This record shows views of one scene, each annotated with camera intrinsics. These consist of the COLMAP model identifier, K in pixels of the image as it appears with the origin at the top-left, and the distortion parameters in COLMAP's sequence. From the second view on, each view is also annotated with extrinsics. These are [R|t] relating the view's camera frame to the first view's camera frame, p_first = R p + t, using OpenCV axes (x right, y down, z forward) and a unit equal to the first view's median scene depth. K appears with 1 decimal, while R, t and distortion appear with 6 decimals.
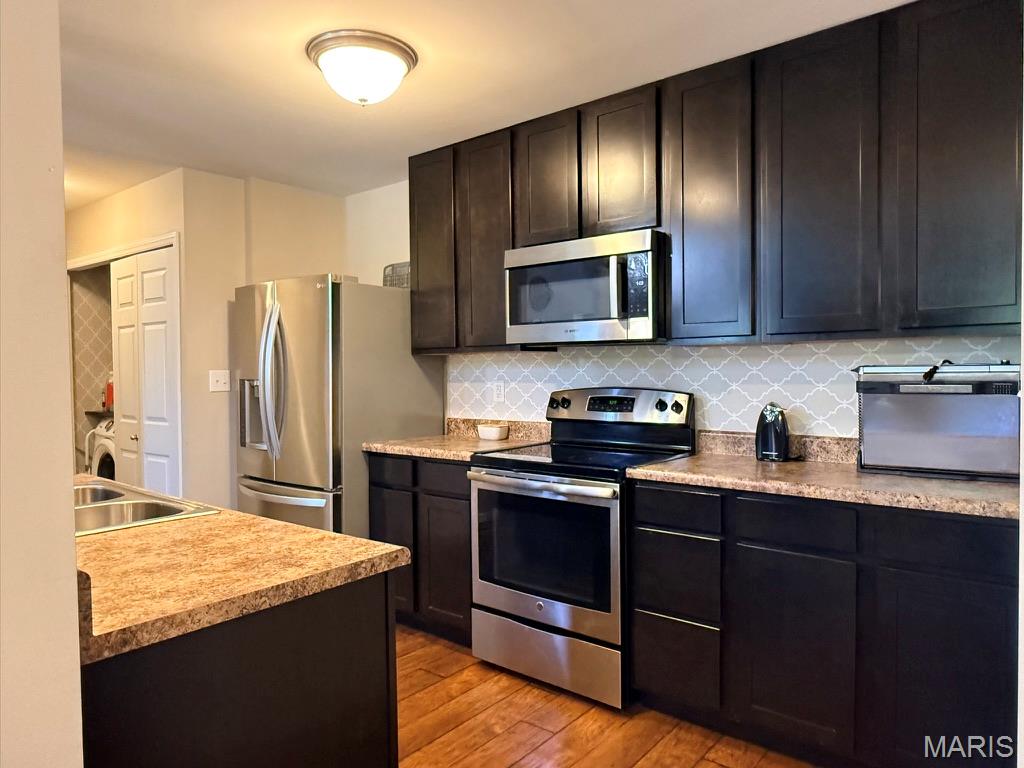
lens RADIAL K [[682.3, 0, 514.7], [0, 682.3, 383.1], [0, 0, 1]] dist [0.000654, -0.000095]
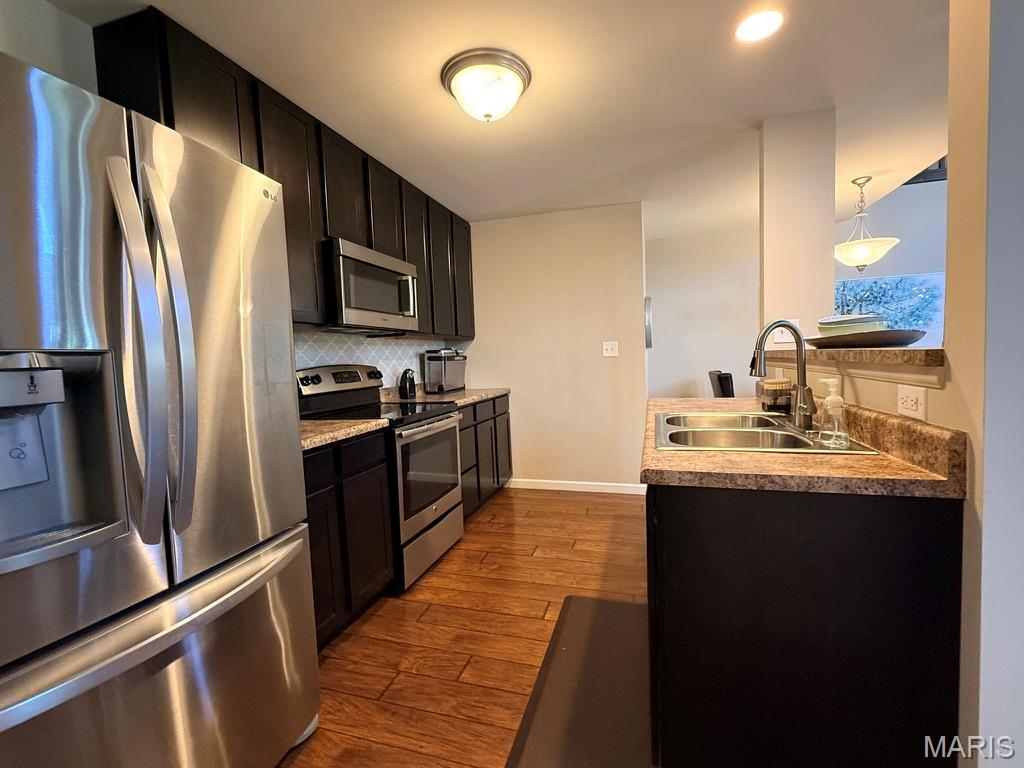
lens RADIAL K [[452.9, 0, 513.8], [0, 452.9, 379.8], [0, 0, 1]] dist [0.003401, -0.000987]
pose [[-0.375445, -0.021088, 0.926605, -0.938822], [0.060772, 0.997030, 0.047314, 0.017224], [-0.924850, 0.074076, -0.373048, 1.214186]]
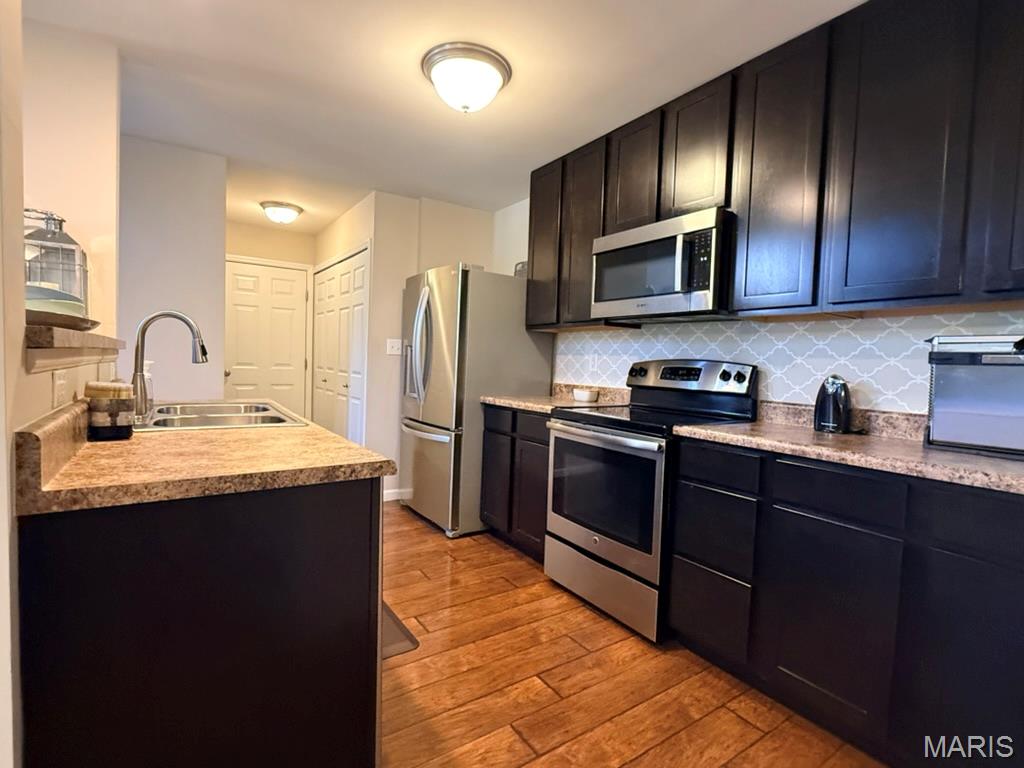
lens RADIAL K [[497.7, 0, 514.6], [0, 497.7, 382.5], [0, 0, 1]] dist [-0.001463, 0.000448]
pose [[0.957287, 0.056815, -0.283502, 0.133173], [-0.052113, 0.998350, 0.024107, 0.047134], [0.284404, -0.008303, 0.958669, 0.157512]]
